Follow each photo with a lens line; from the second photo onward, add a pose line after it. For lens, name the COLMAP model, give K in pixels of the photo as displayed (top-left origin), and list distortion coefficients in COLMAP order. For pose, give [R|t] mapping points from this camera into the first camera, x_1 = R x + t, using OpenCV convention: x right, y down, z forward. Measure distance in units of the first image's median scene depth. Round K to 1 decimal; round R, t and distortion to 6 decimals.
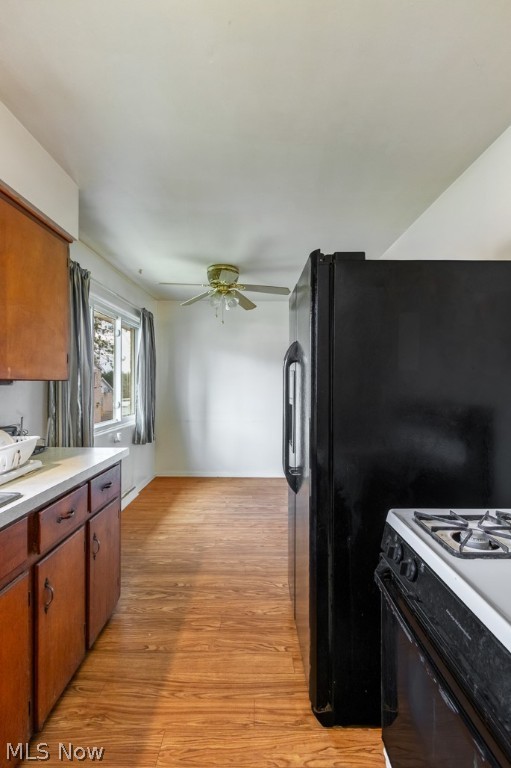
lens RADIAL K [[347.6, 0, 257.3], [0, 347.6, 384.1], [0, 0, 1]] dist [-0.001960, 0.000427]
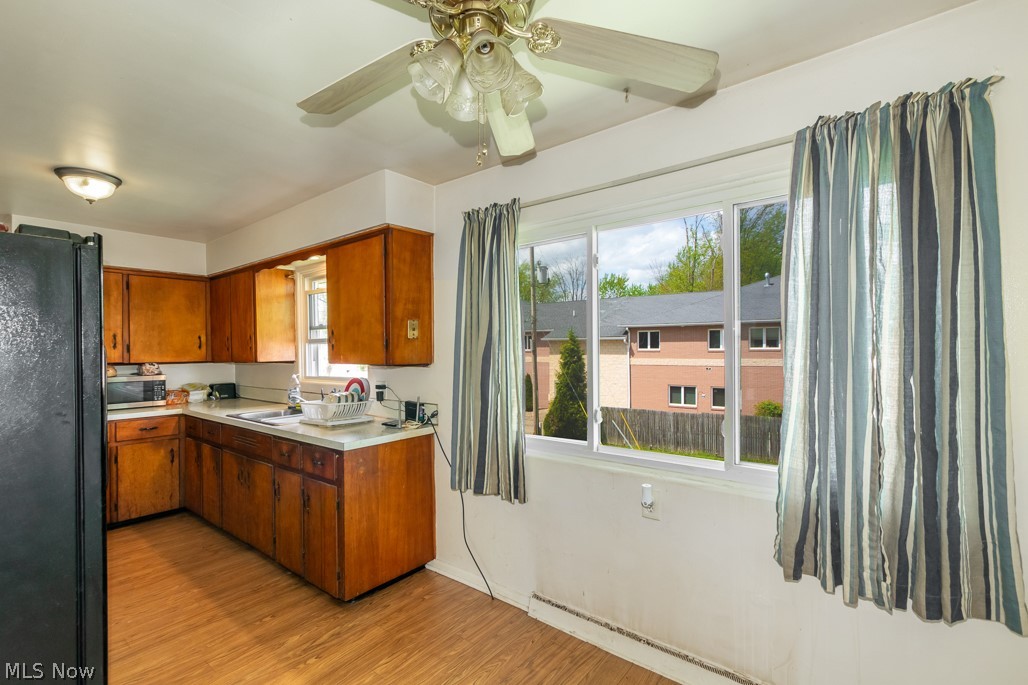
lens RADIAL K [[465.3, 0, 512.5], [0, 465.3, 348.1], [0, 0, 1]] dist [-0.001960, 0.000427]
pose [[-0.628518, 0.007688, -0.777757, 0.326198], [0.008357, 0.999960, 0.003130, -0.063911], [0.777750, -0.004532, -0.628557, 2.510085]]
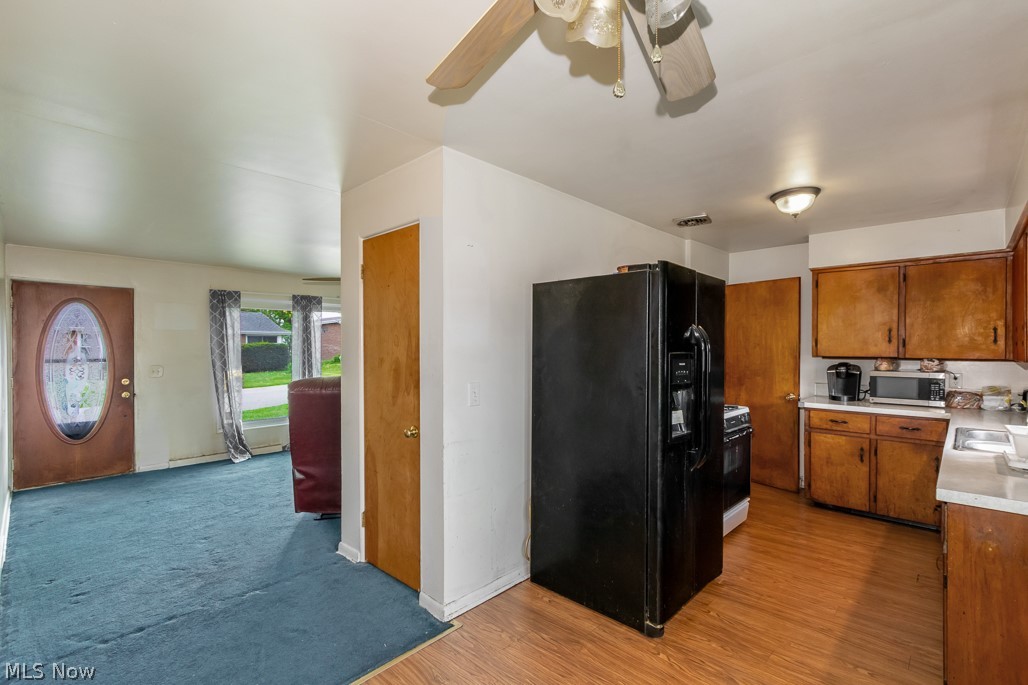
lens RADIAL K [[465.3, 0, 515.2], [0, 465.3, 344.8], [0, 0, 1]] dist [-0.001960, 0.000427]
pose [[-0.722044, -0.000163, 0.691847, -0.485782], [0.000966, 0.999999, 0.001244, -0.065617], [-0.691847, 0.001567, -0.722043, 2.483971]]
